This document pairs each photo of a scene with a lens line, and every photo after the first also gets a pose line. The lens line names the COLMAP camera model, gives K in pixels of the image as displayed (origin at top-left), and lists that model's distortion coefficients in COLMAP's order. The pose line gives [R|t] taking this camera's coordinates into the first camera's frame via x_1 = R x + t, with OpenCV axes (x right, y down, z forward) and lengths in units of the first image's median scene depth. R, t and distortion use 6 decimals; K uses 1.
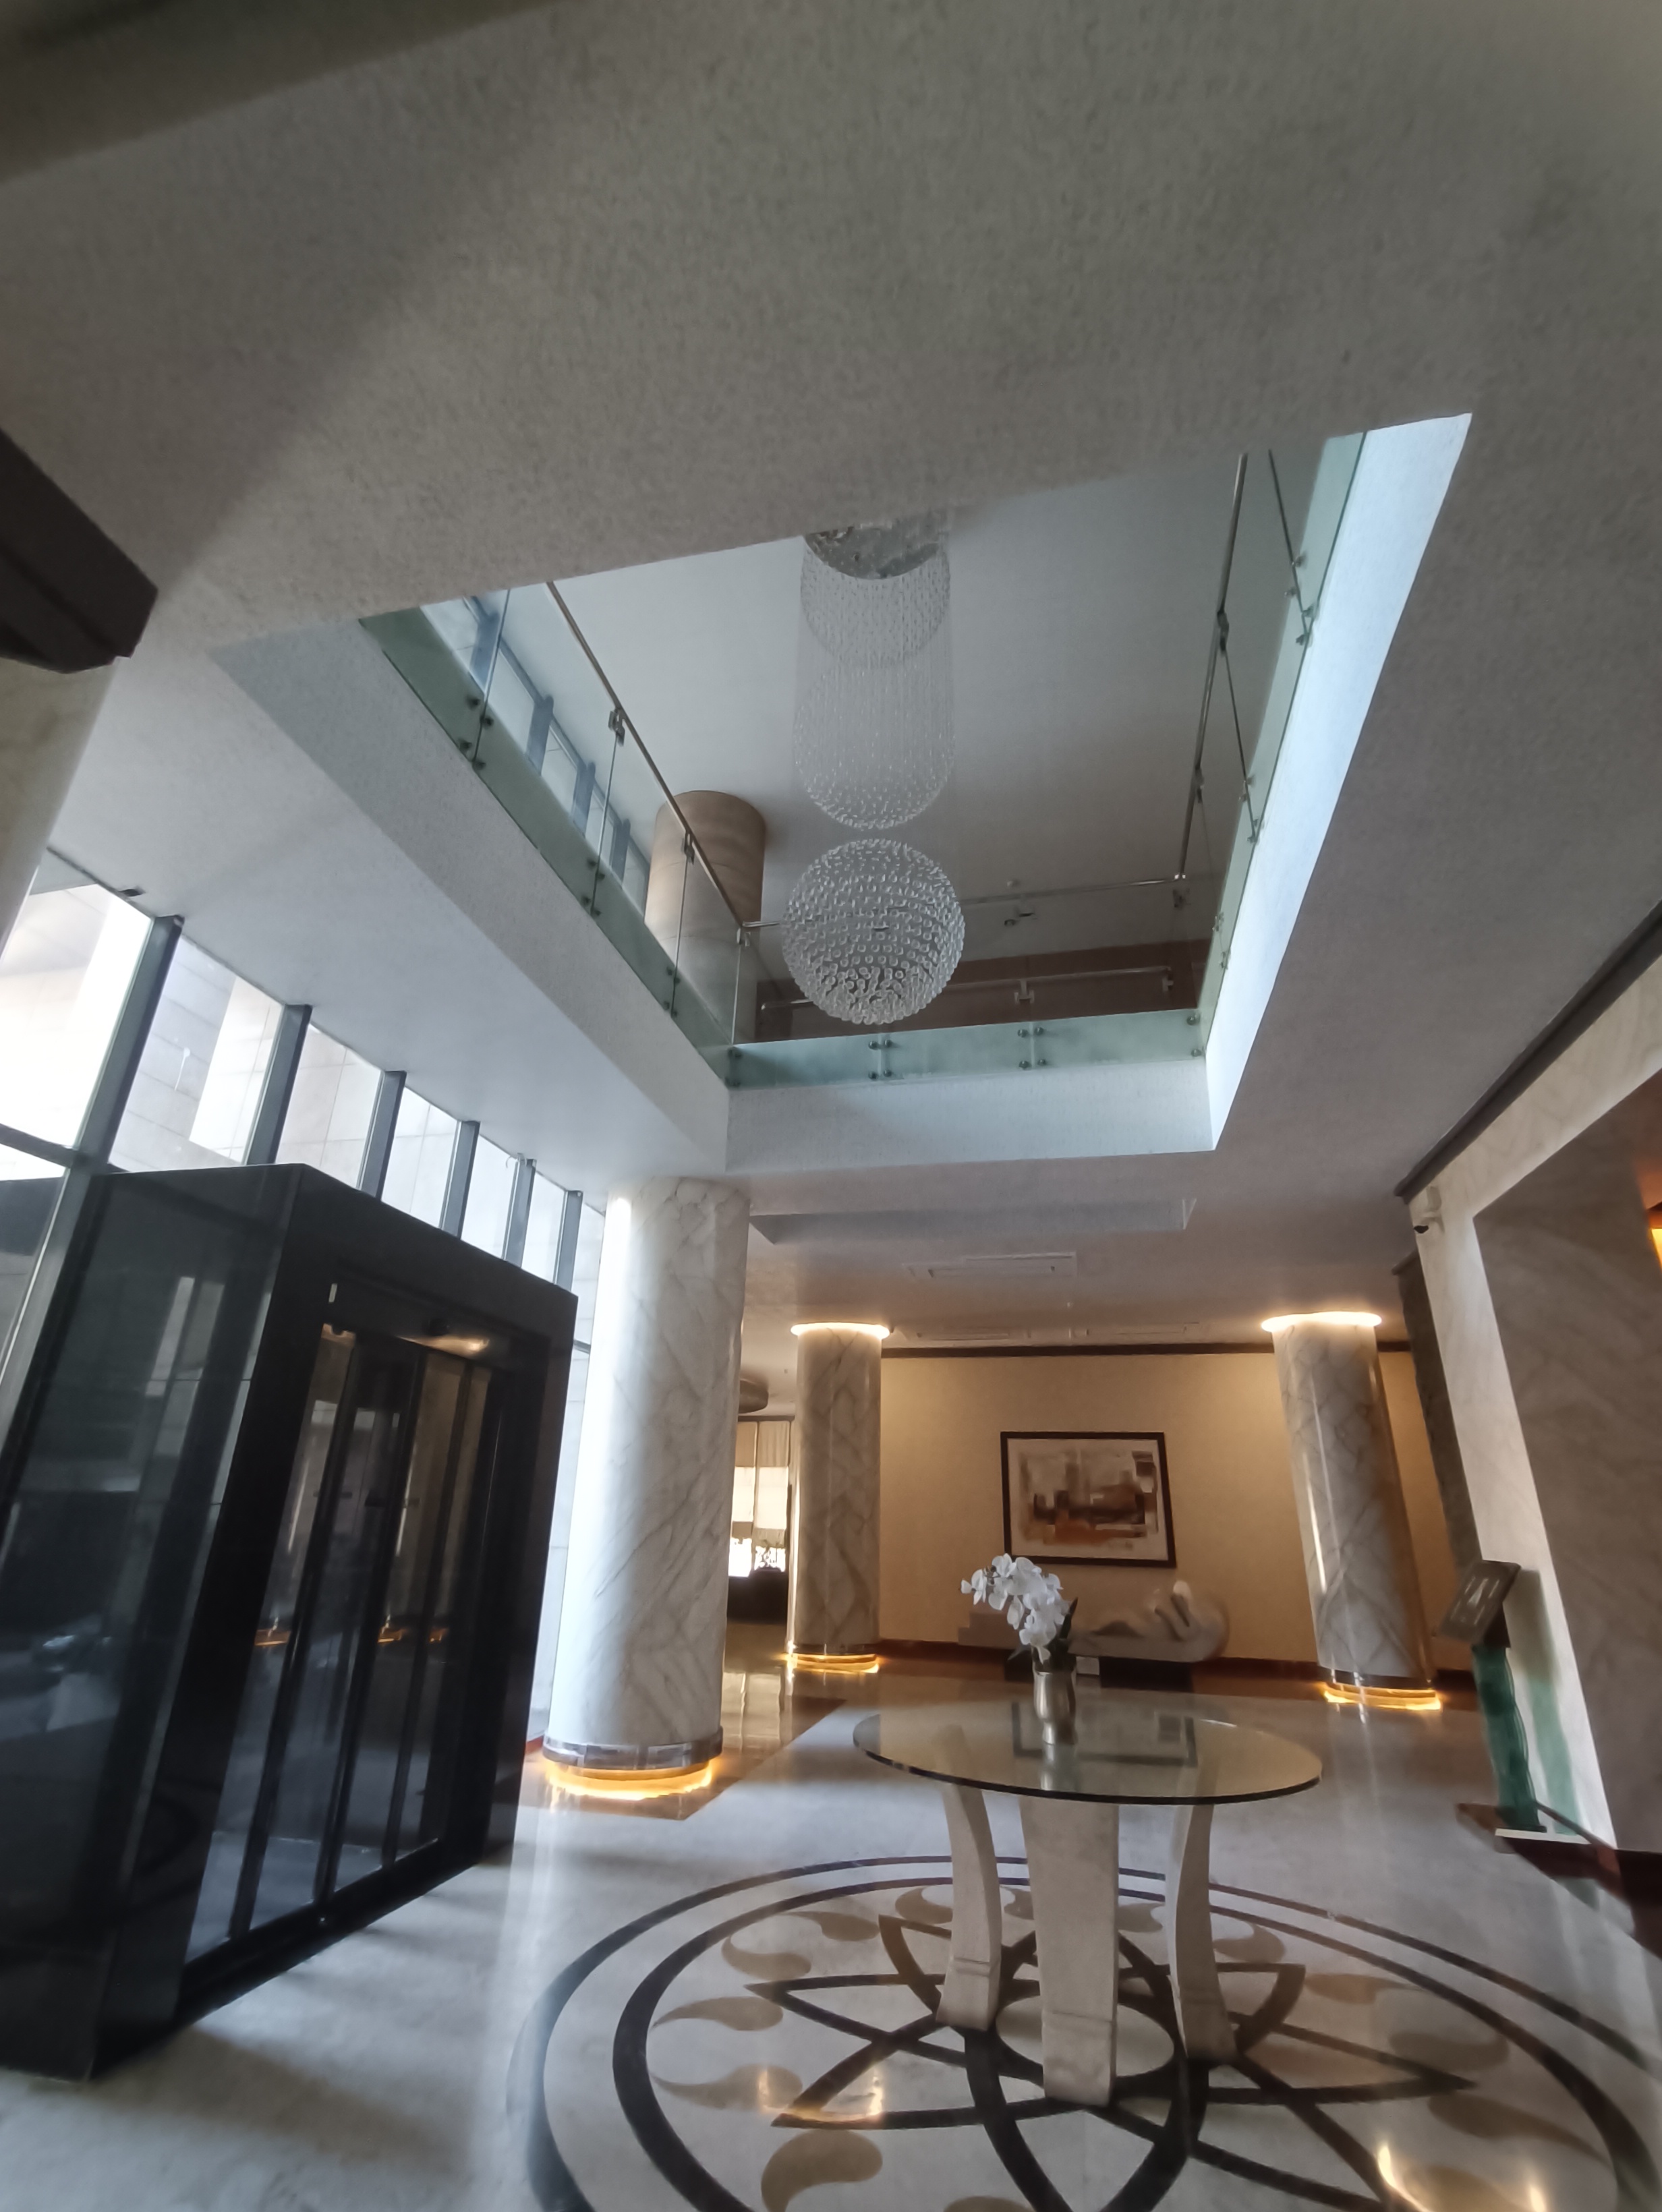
lens RADIAL K [[1009.2, 0, 828.1], [0, 1009.2, 1114.2], [0, 0, 1]] dist [-0.003740, 0.000114]
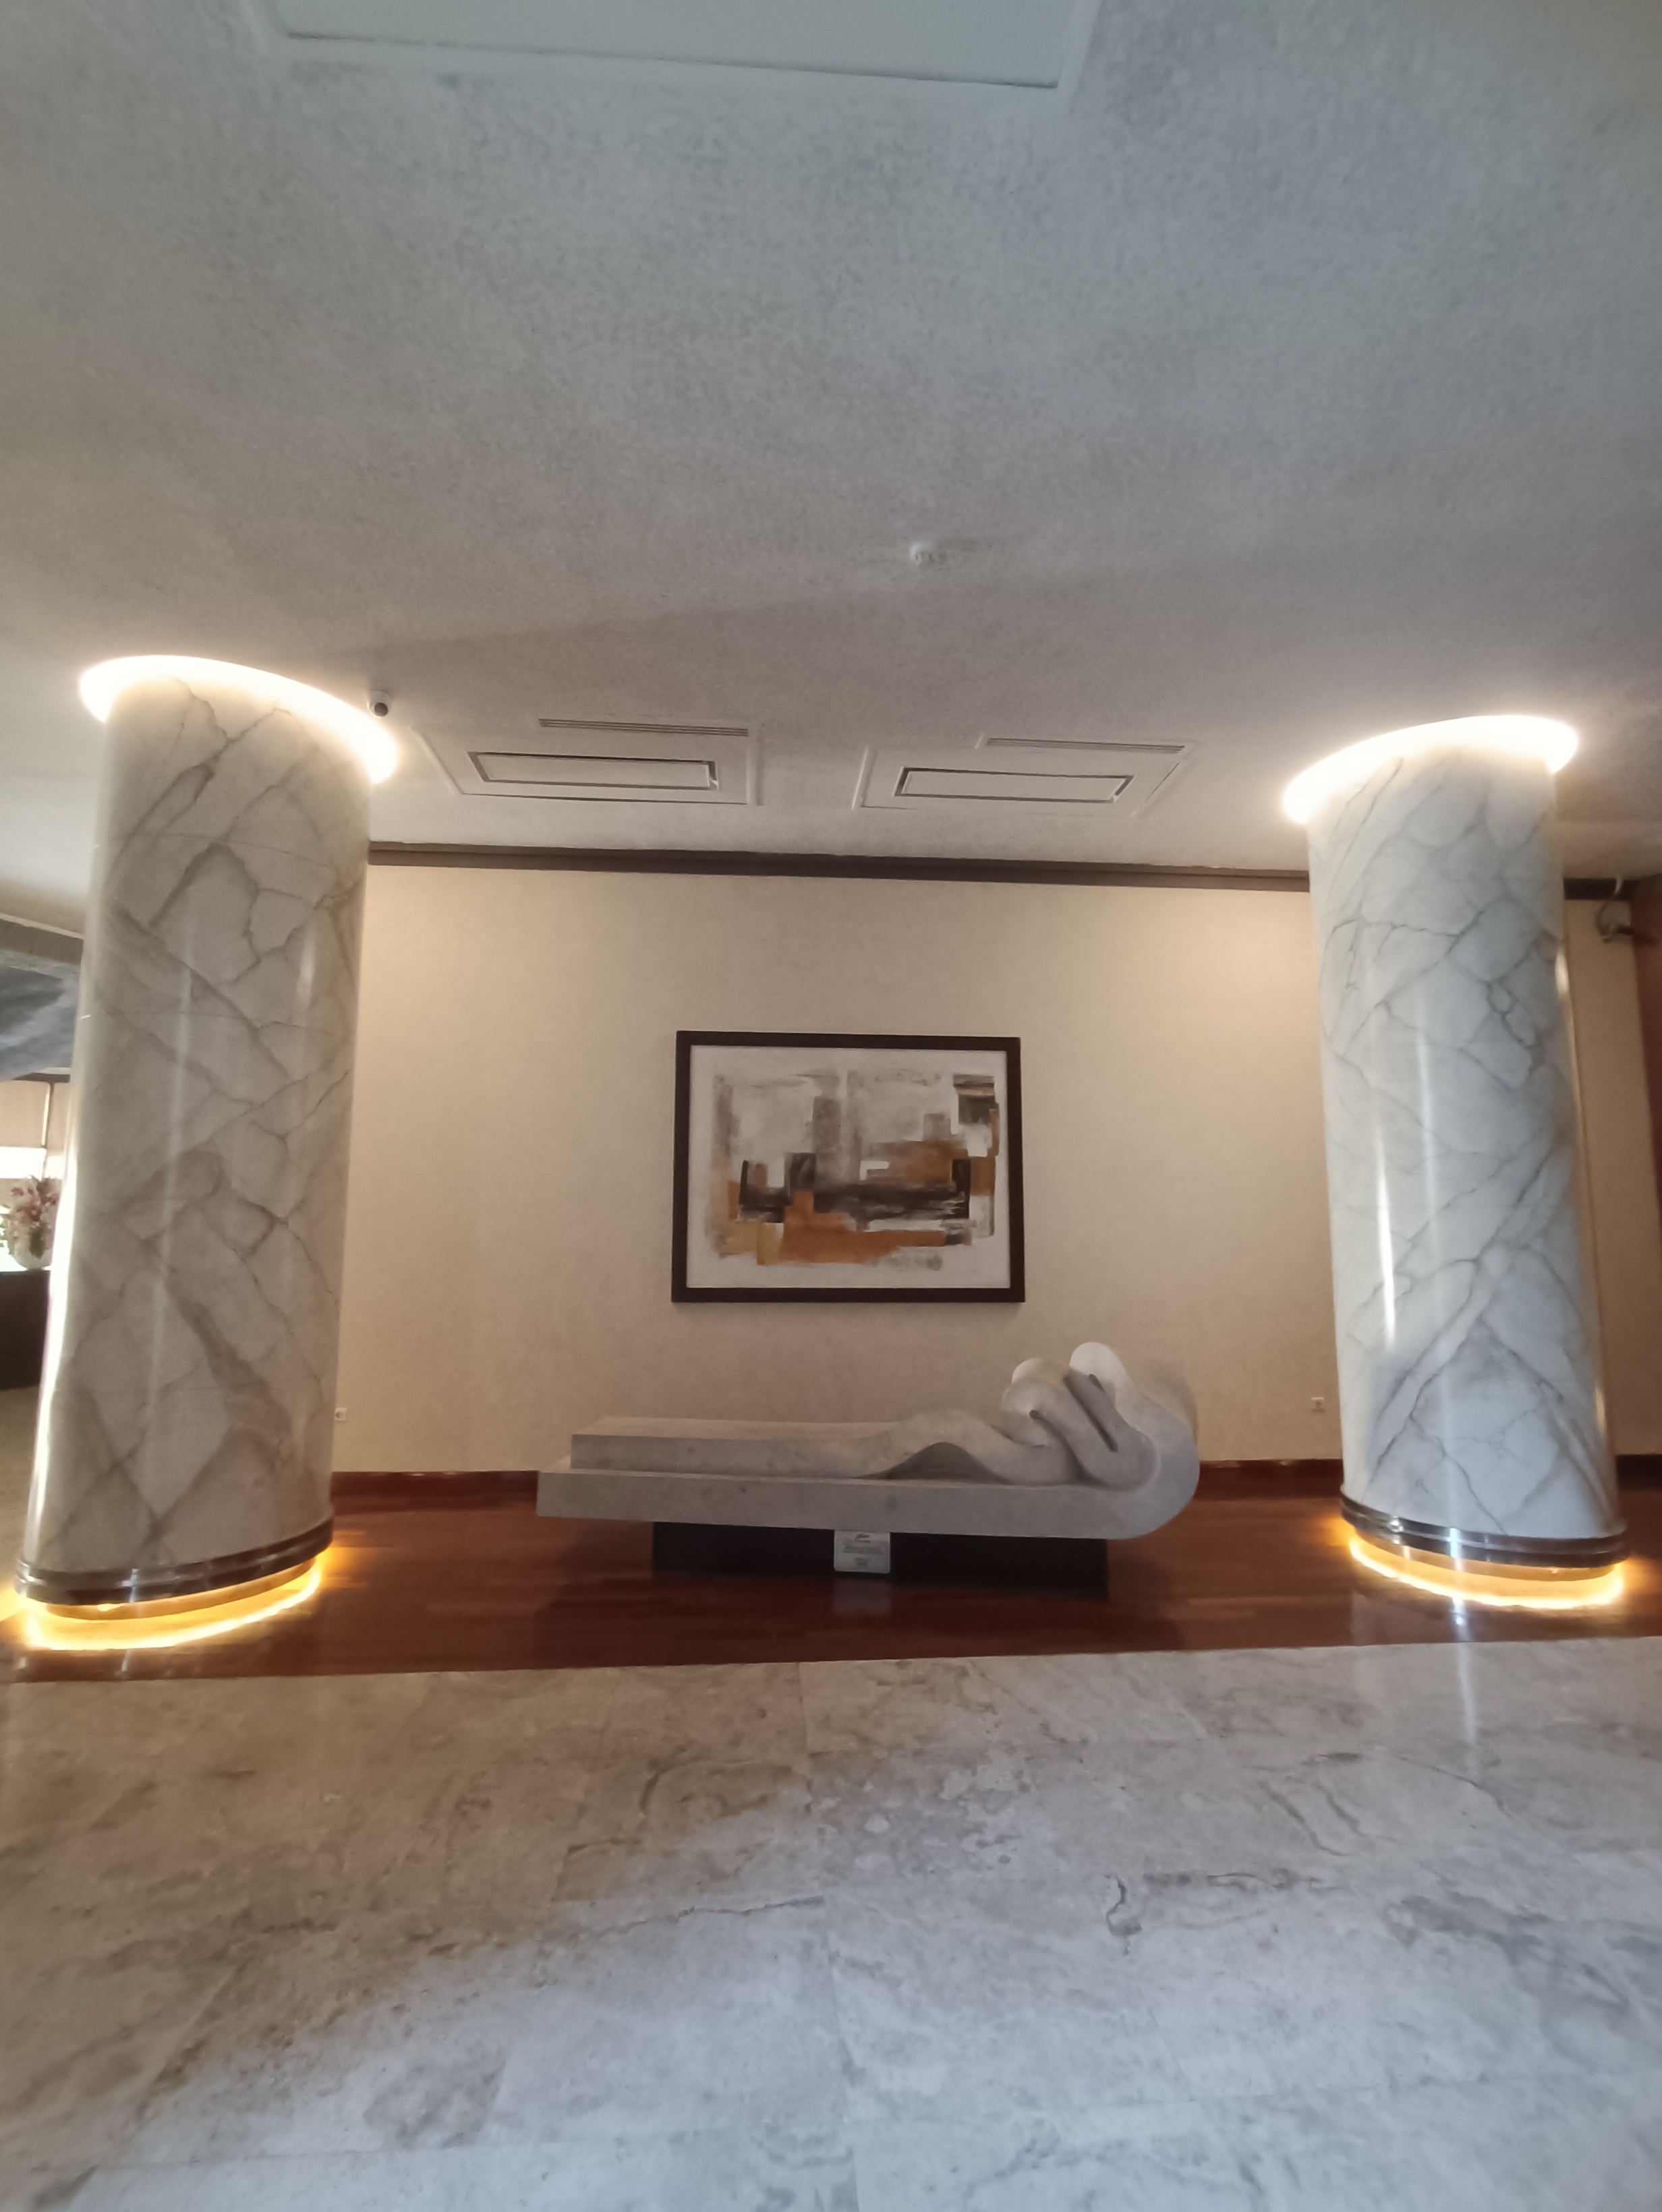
lens RADIAL K [[1009.2, 0, 823.3], [0, 1009.2, 1104.6], [0, 0, 1]] dist [-0.003740, 0.000114]
pose [[0.954490, 0.017035, 0.297756, 0.105444], [-0.092544, 0.966004, 0.241396, 0.244089], [-0.283522, -0.257965, 0.923618, 0.588689]]
